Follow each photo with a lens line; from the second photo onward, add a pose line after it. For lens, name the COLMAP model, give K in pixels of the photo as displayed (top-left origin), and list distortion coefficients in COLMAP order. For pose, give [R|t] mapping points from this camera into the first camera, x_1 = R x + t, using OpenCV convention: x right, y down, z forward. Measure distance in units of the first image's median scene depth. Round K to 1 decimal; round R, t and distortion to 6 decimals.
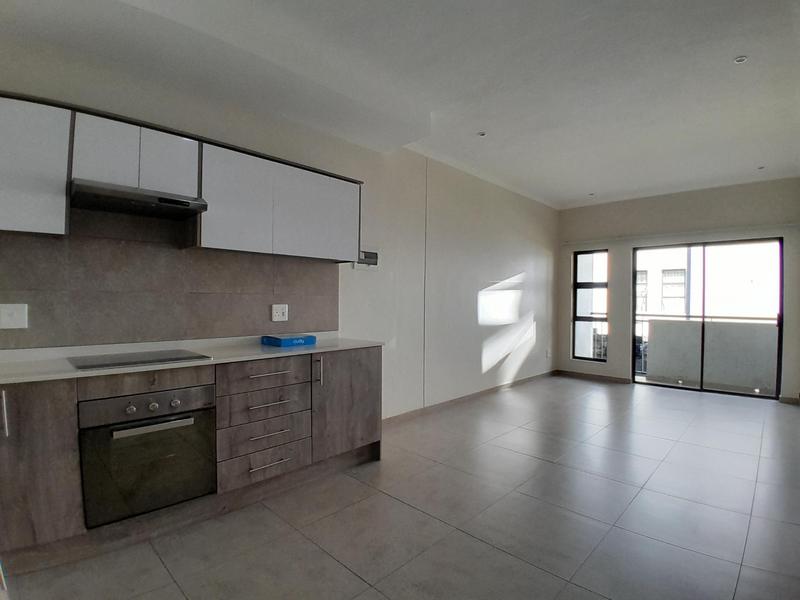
lens RADIAL K [[401.0, 0, 401.0], [0, 401.0, 304.1], [0, 0, 1]] dist [-0.021460, -0.018253]
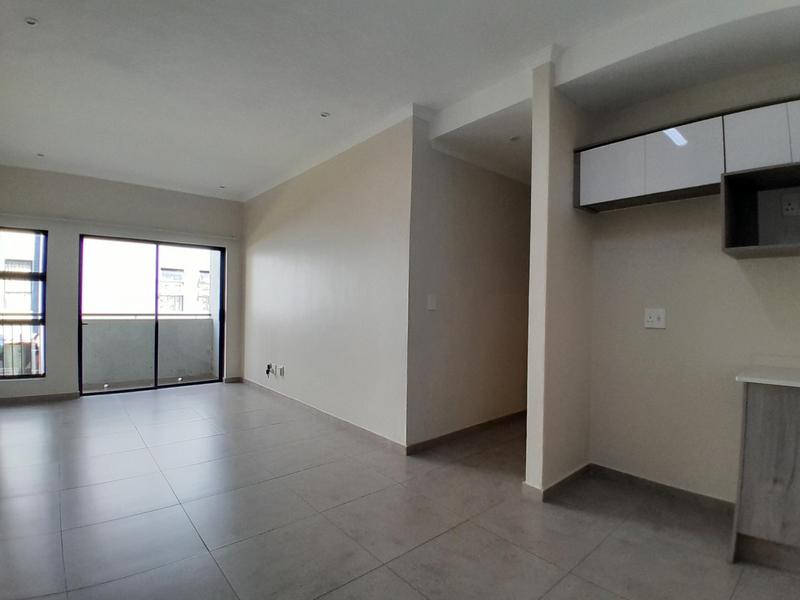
lens RADIAL K [[401.0, 0, 403.5], [0, 401.0, 301.7], [0, 0, 1]] dist [-0.021460, -0.018253]
pose [[0.078589, 0.001438, 0.996906, -0.367207], [-0.005548, 0.999984, -0.001005, -0.007401], [-0.996892, -0.005452, 0.078595, 0.534817]]
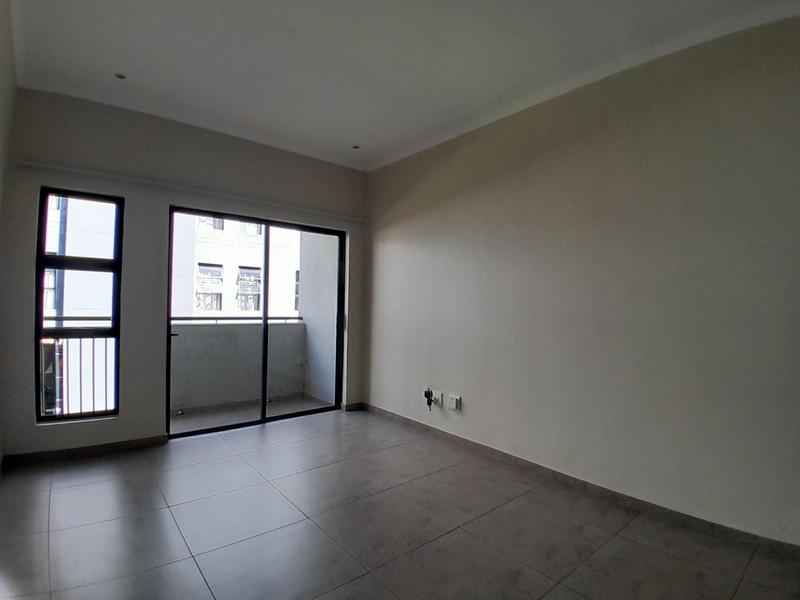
lens RADIAL K [[401.0, 0, 414.7], [0, 401.0, 294.8], [0, 0, 1]] dist [-0.021460, -0.018253]
pose [[0.080705, 0.017440, 0.996585, 0.082313], [-0.012699, 0.999784, -0.016468, -0.012155], [-0.996657, -0.011327, 0.080909, 1.228403]]
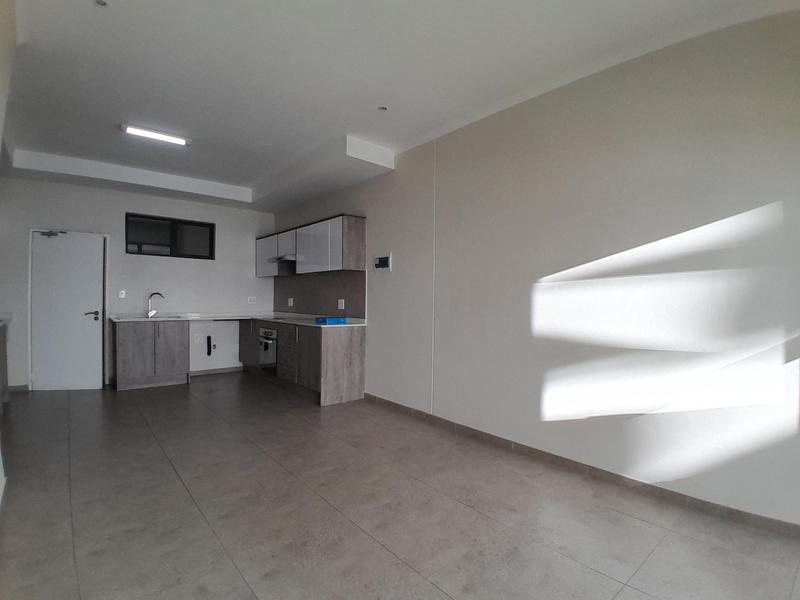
lens RADIAL K [[401.0, 0, 407.6], [0, 401.0, 295.7], [0, 0, 1]] dist [-0.021460, -0.018253]
pose [[-0.080918, -0.015875, -0.996594, 1.445973], [-0.024050, 0.999613, -0.013970, 0.001896], [0.996431, 0.022837, -0.081268, 1.506012]]
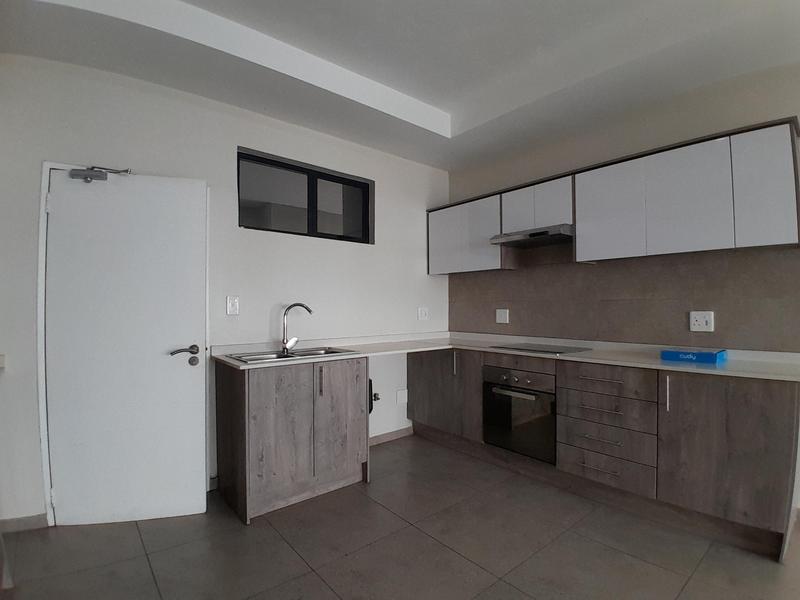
lens RADIAL K [[401.0, 0, 414.0], [0, 401.0, 299.6], [0, 0, 1]] dist [-0.021460, -0.018253]
pose [[-0.079921, -0.023096, -0.996534, 0.591788], [-0.009168, 0.999706, -0.022435, -0.000186], [0.996759, 0.007344, -0.080110, 0.500721]]
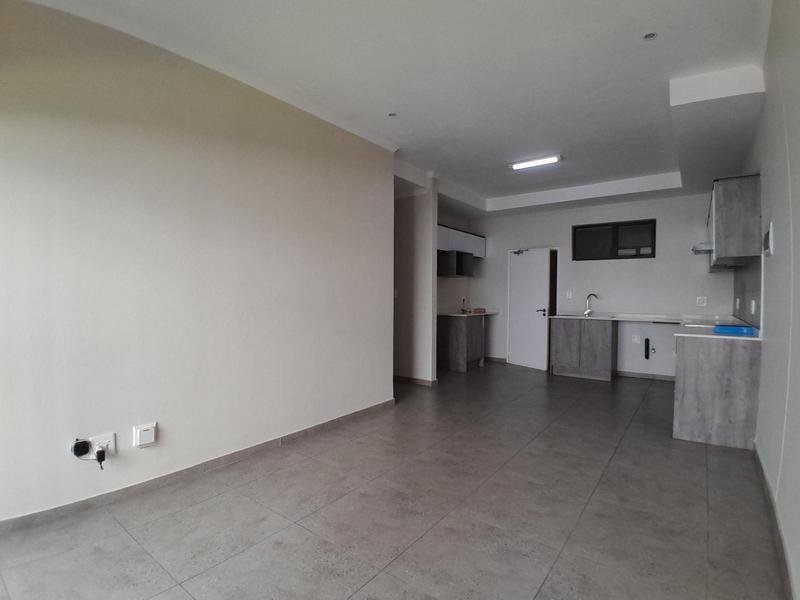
lens RADIAL K [[391.2, 0, 398.0], [0, 391.2, 301.6], [0, 0, 1]] dist [-0.050710, -0.000986]
pose [[-0.992785, -0.008432, -0.119615, 0.900084], [-0.011954, 0.999515, 0.028749, -0.015282], [0.119314, 0.029972, -0.992404, 2.066015]]
